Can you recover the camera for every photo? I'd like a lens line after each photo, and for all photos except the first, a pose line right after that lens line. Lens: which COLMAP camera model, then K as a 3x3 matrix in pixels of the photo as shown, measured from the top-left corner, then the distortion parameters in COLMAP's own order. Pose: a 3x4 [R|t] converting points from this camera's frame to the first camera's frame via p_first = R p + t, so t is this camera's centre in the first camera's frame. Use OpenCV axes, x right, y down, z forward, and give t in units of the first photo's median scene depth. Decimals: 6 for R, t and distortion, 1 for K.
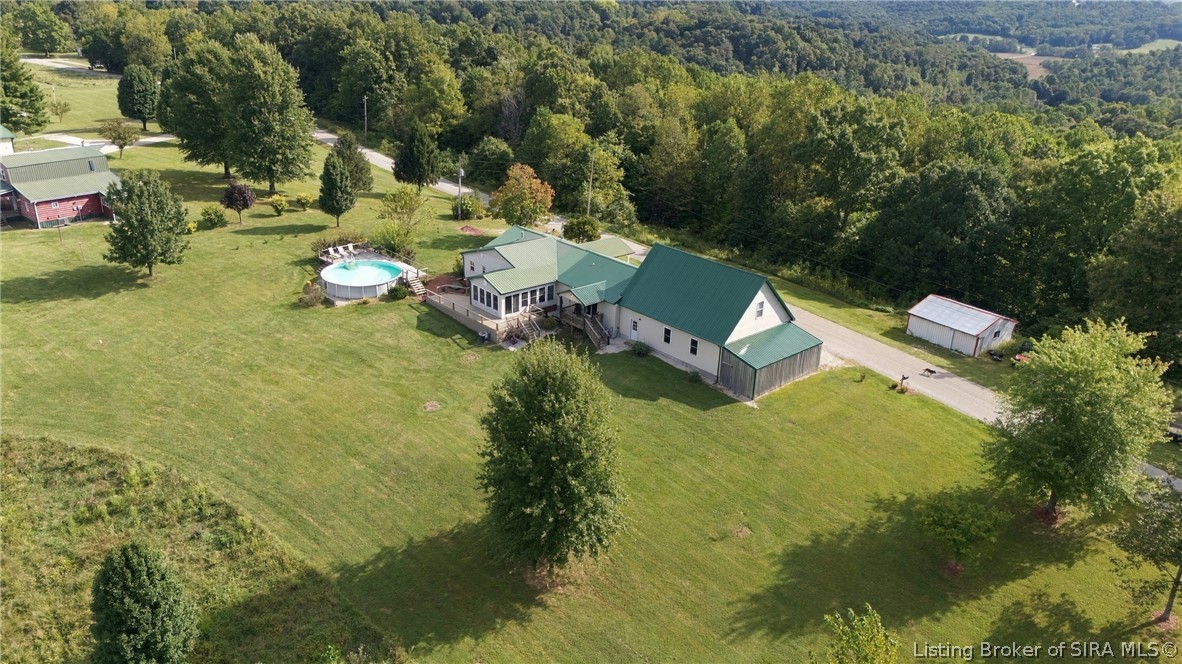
lens RADIAL K [[859.7, 0, 591.0], [0, 859.7, 332.0], [0, 0, 1]] dist [0.082000, -0.079168]
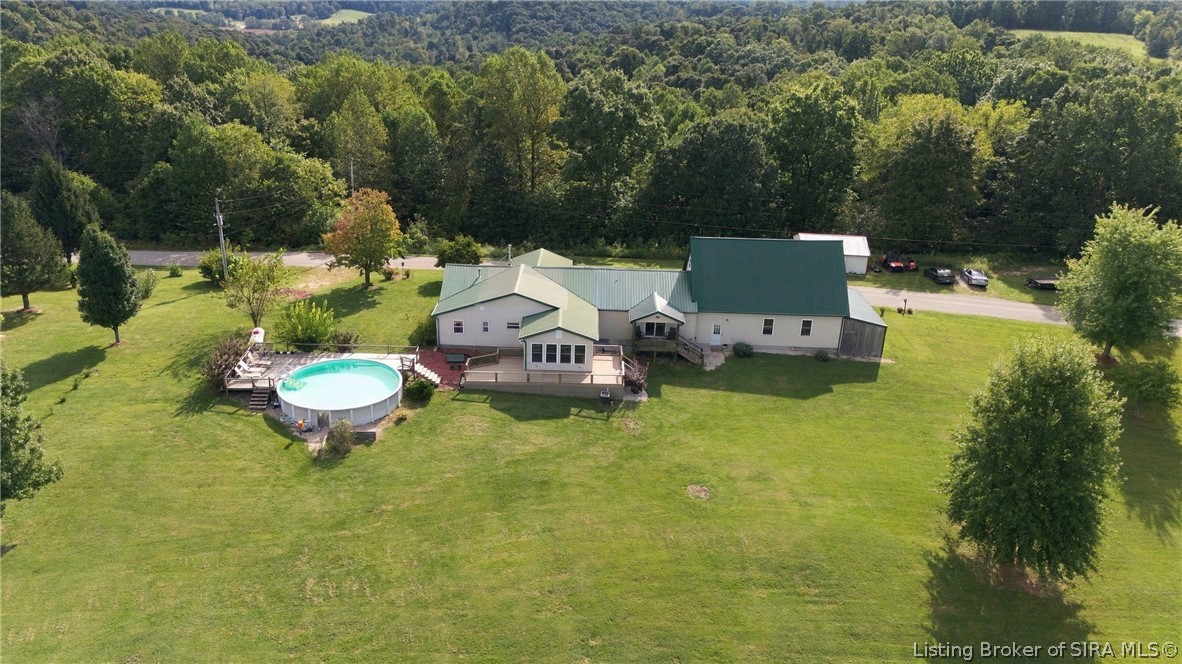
lens RADIAL K [[859.7, 0, 591.0], [0, 859.7, 332.0], [0, 0, 1]] dist [0.082000, -0.079168]
pose [[0.671939, -0.289656, 0.681613, -0.648096], [0.271915, 0.952557, 0.136740, -0.162104], [-0.688883, 0.093460, 0.718822, 0.430507]]
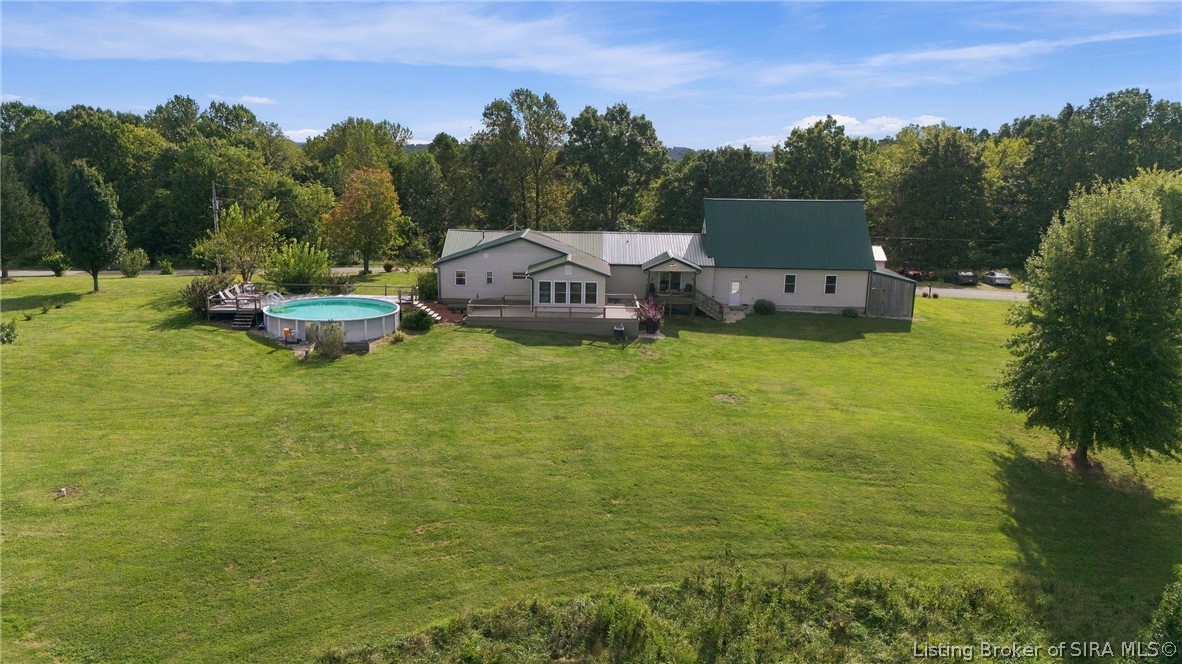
lens RADIAL K [[859.7, 0, 591.0], [0, 859.7, 332.0], [0, 0, 1]] dist [0.082000, -0.079168]
pose [[0.669734, -0.173989, 0.721930, -0.659671], [0.282848, 0.958652, -0.031358, 0.020871], [-0.686624, 0.225198, 0.691255, 0.507549]]
